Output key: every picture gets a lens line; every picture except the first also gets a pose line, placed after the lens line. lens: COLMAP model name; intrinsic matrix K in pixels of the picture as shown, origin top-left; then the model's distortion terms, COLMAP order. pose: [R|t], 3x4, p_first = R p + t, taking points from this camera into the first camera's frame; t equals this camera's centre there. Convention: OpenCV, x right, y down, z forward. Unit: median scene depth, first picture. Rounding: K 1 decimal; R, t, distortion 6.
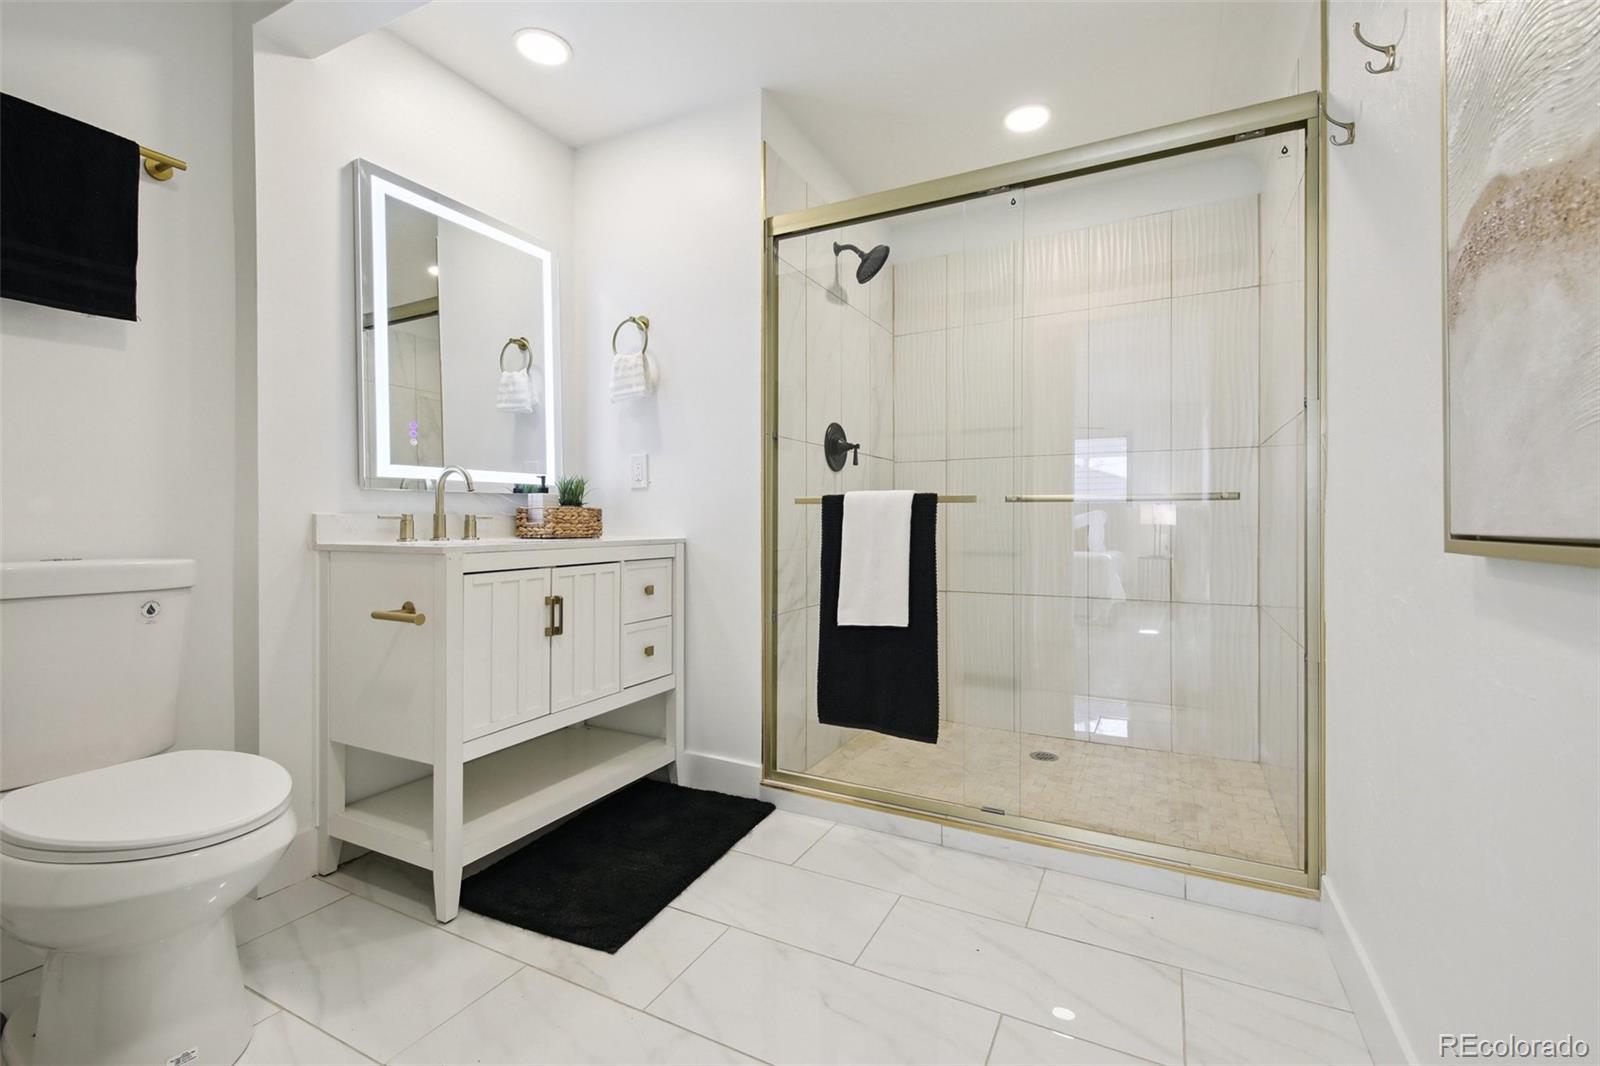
lens RADIAL K [[669.7, 0, 809.4], [0, 669.7, 523.9], [0, 0, 1]] dist [0.002137, -0.005505]
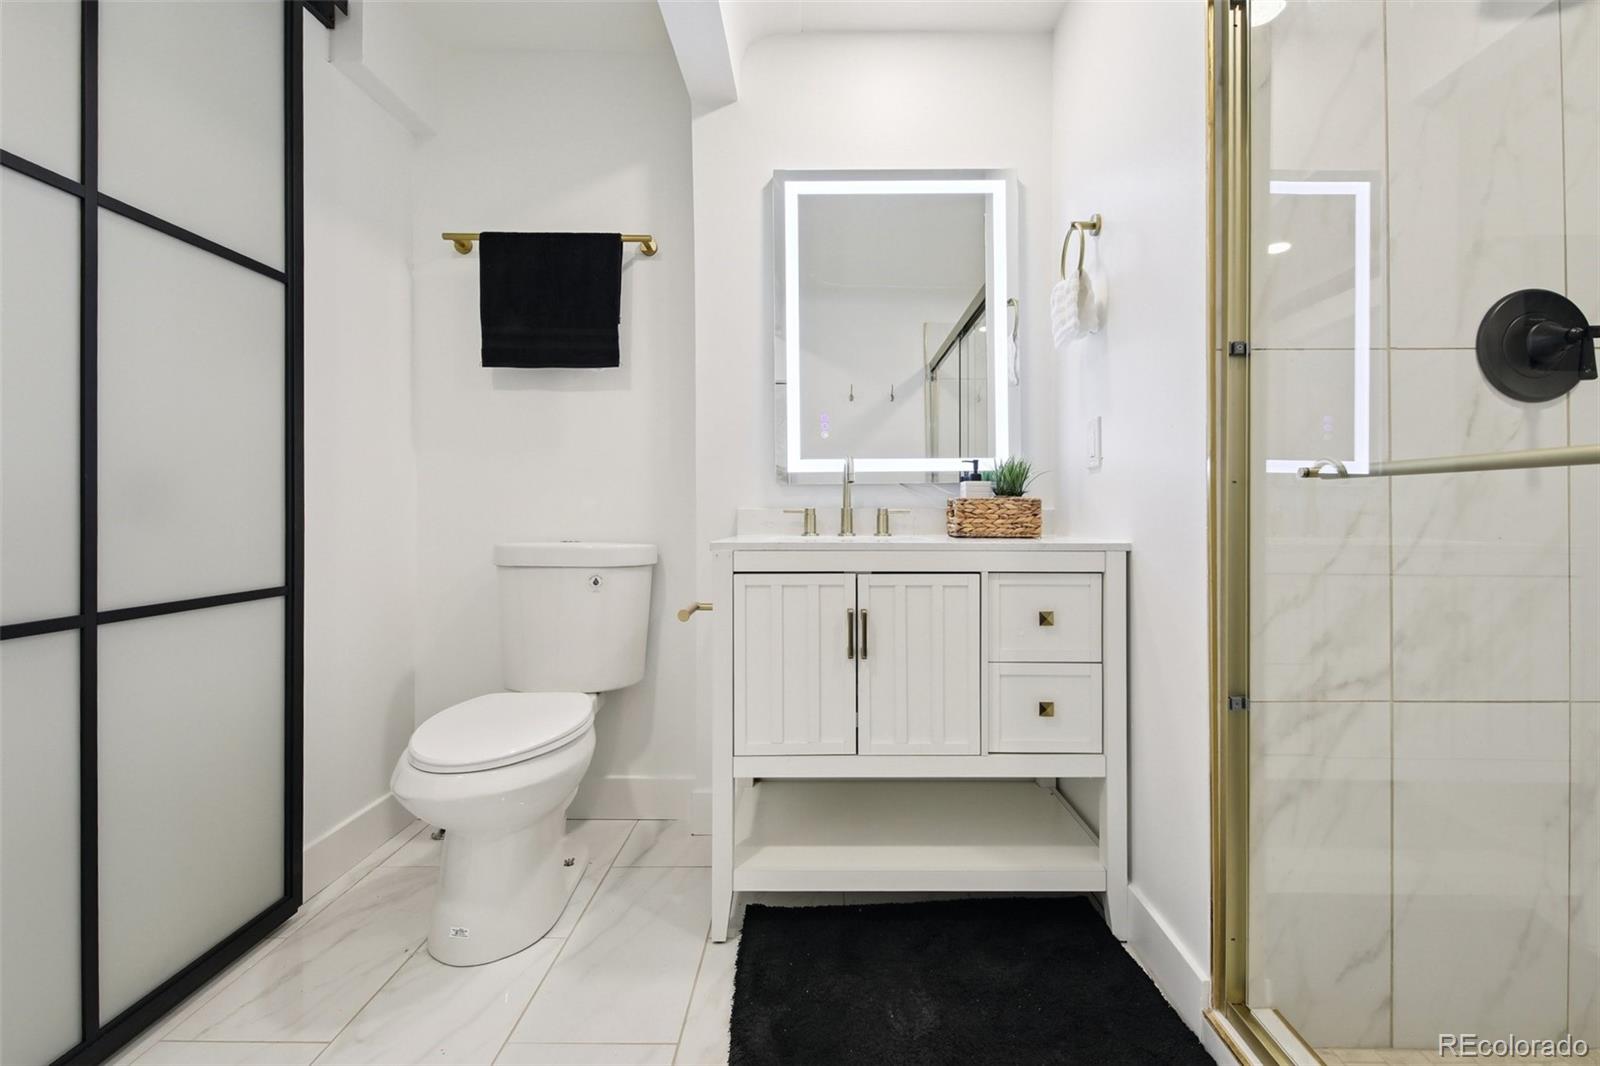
lens RADIAL K [[669.7, 0, 861.2], [0, 669.7, 516.2], [0, 0, 1]] dist [0.002137, -0.005505]
pose [[0.462545, 0.003765, -0.886588, 0.292489], [-0.005195, 0.999985, 0.001536, -0.004305], [0.886581, 0.003895, 0.462557, 0.563502]]
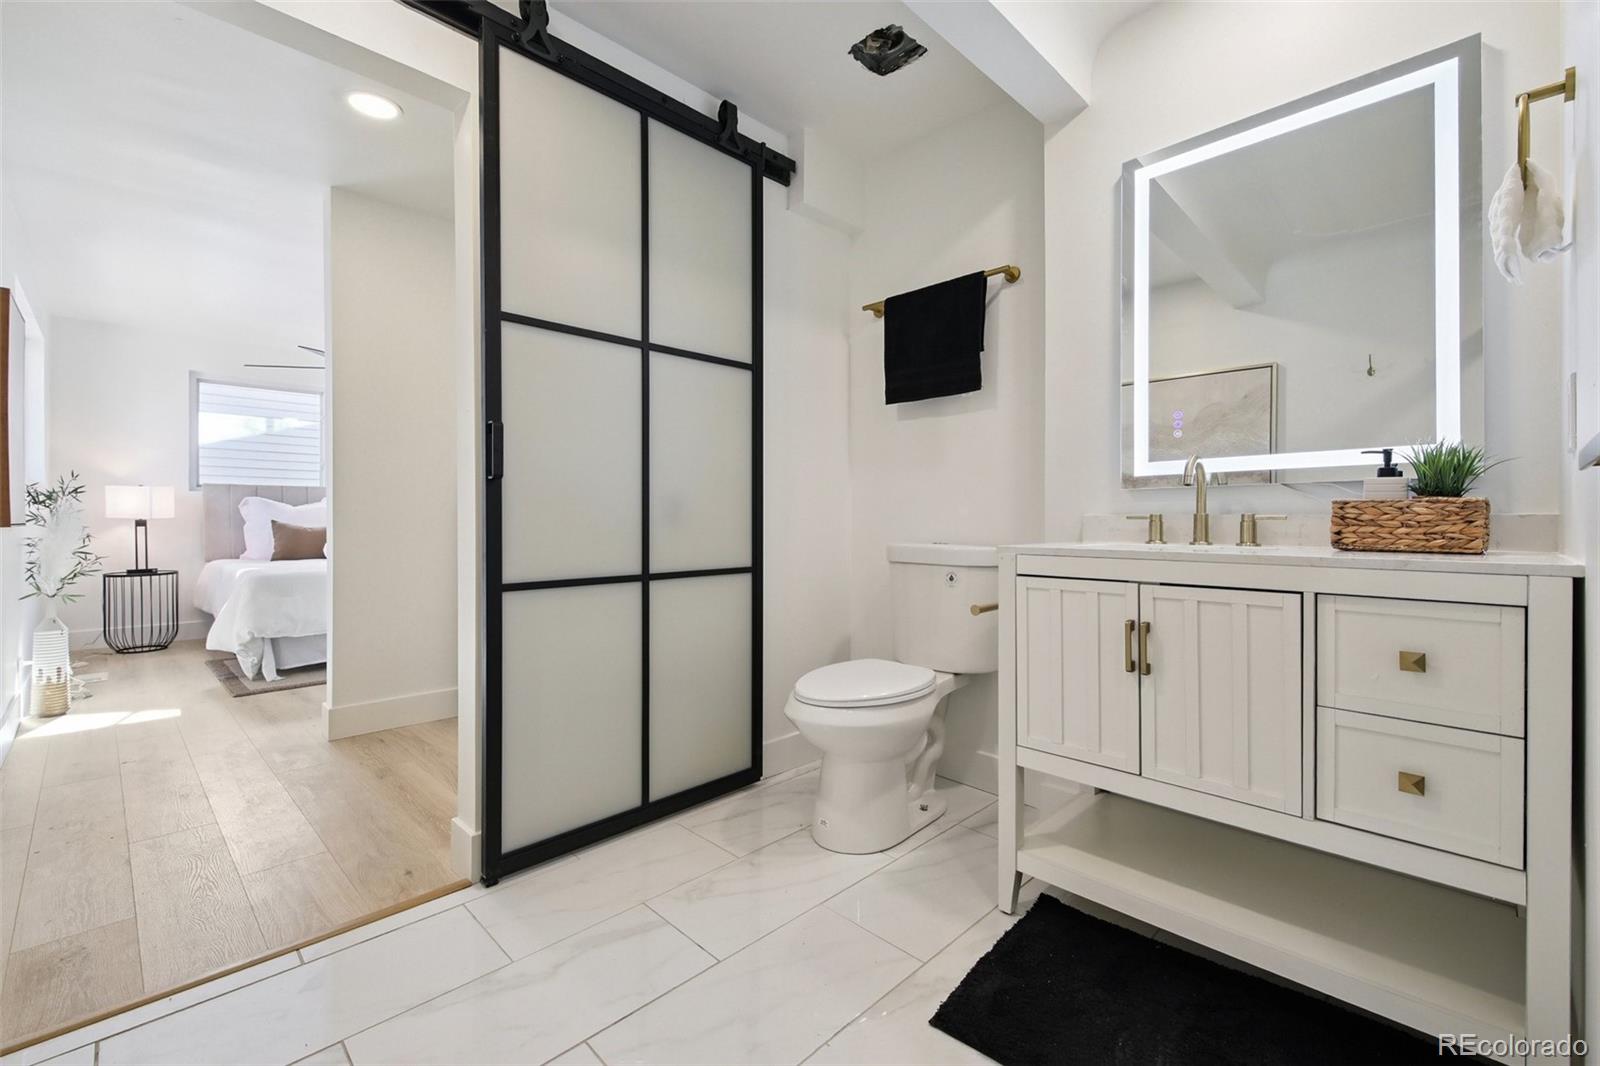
lens RADIAL K [[669.7, 0, 824.7], [0, 669.7, 527.1], [0, 0, 1]] dist [0.002137, -0.005505]
pose [[-0.294639, 0.010084, -0.955555, 0.388280], [-0.005862, 0.999906, 0.012359, -0.005321], [0.955591, 0.009243, -0.294553, 0.774102]]
